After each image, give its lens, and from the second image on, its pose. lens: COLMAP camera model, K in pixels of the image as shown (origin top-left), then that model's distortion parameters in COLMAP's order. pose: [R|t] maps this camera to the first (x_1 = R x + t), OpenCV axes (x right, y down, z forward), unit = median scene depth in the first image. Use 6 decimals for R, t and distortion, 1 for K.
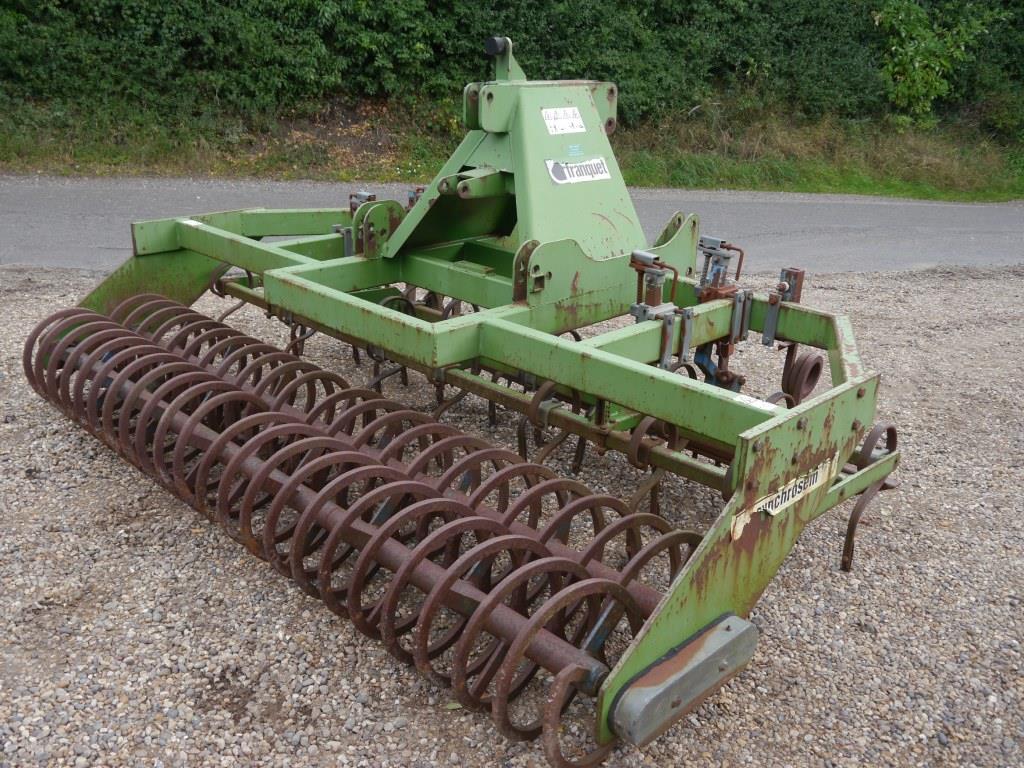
lens RADIAL K [[949.1, 0, 505.3], [0, 949.1, 383.6], [0, 0, 1]] dist [-0.027140, 0.020098]
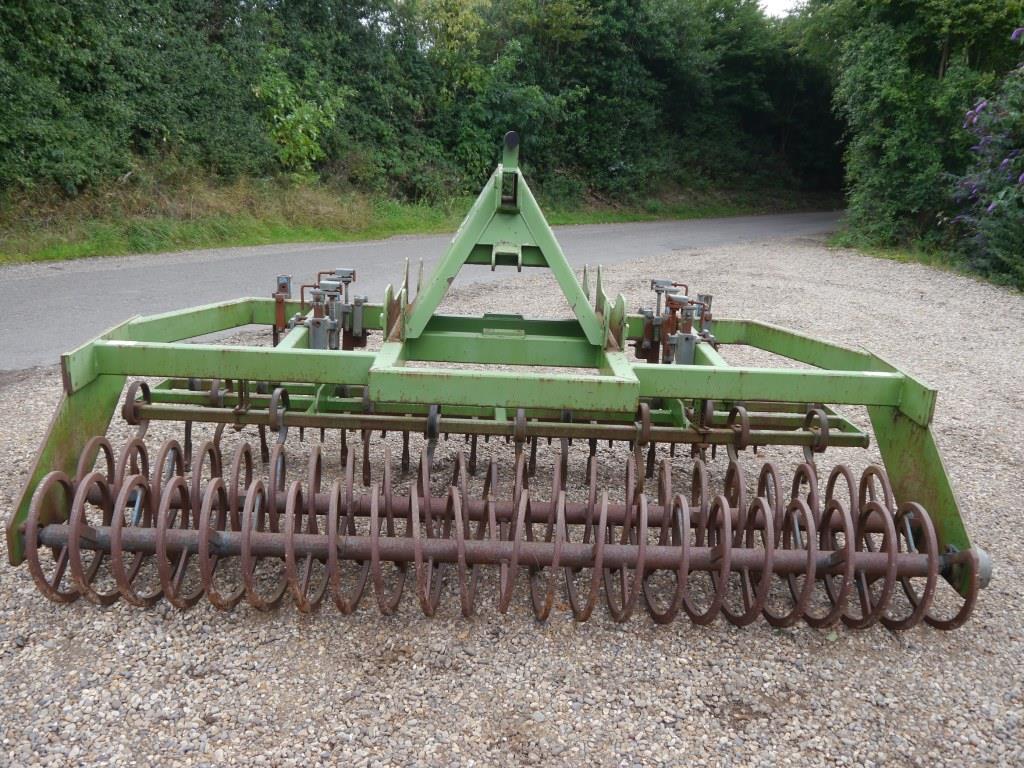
lens RADIAL K [[873.3, 0, 512.0], [0, 873.3, 384.0], [0, 0, 1]] dist [-0.006739, -0.014587]
pose [[0.696139, -0.200609, 0.689308, -0.243210], [0.224717, 0.972804, 0.056171, -0.038233], [-0.681830, 0.115797, 0.722287, 0.081111]]
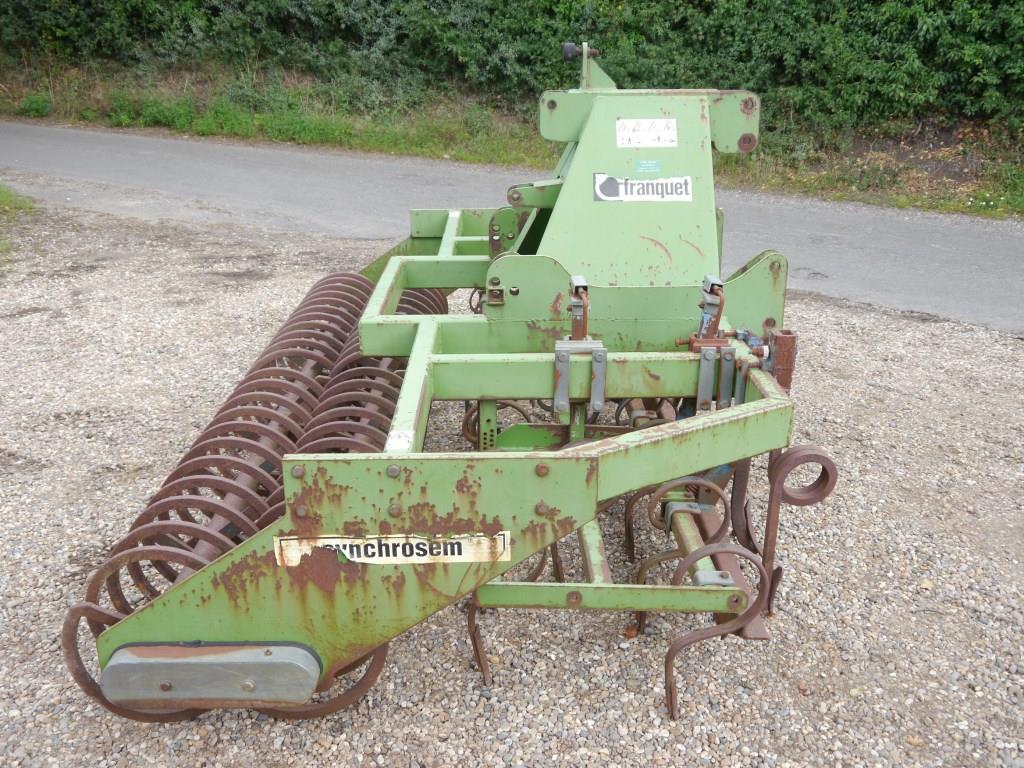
lens RADIAL K [[949.1, 0, 505.3], [0, 949.1, 383.6], [0, 0, 1]] dist [-0.027140, 0.020098]
pose [[0.716982, 0.209287, -0.664933, 0.196134], [-0.221792, 0.972787, 0.067031, -0.024293], [0.660867, 0.099417, 0.743889, 0.084218]]
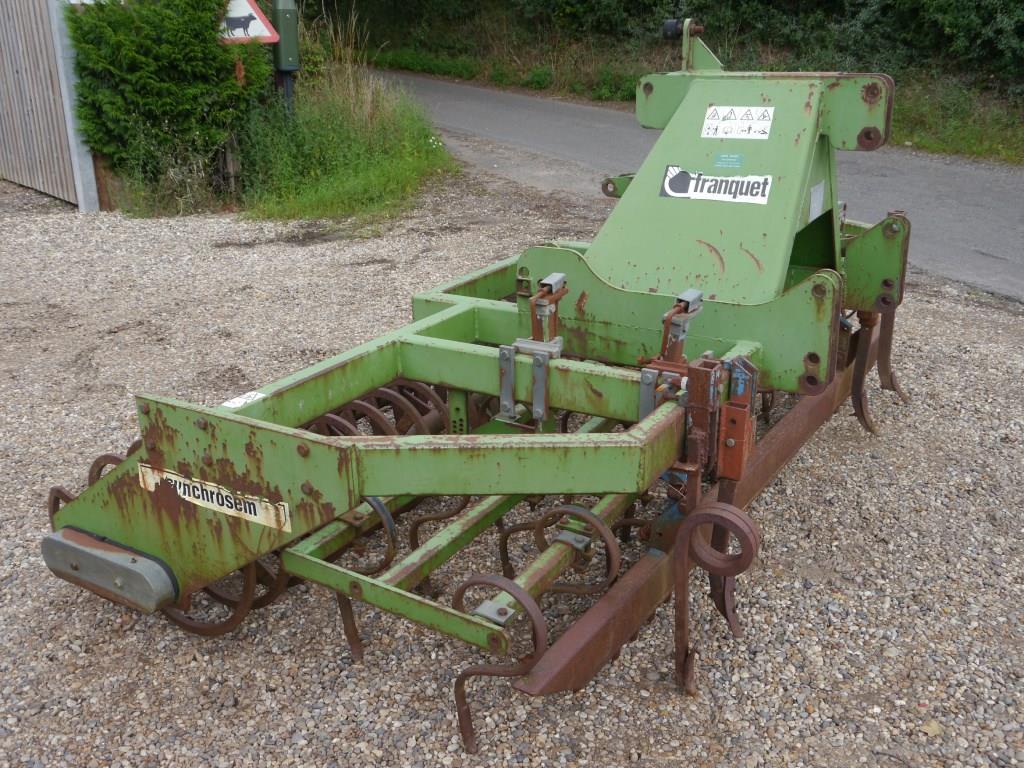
lens RADIAL K [[988.4, 0, 512.0], [0, 988.4, 384.0], [0, 0, 1]] dist [-0.018384, 0.014025]
pose [[0.235551, 0.303846, -0.923143, 0.266432], [-0.310062, 0.923727, 0.224922, -0.064988], [0.921074, 0.233251, 0.311796, 0.199453]]
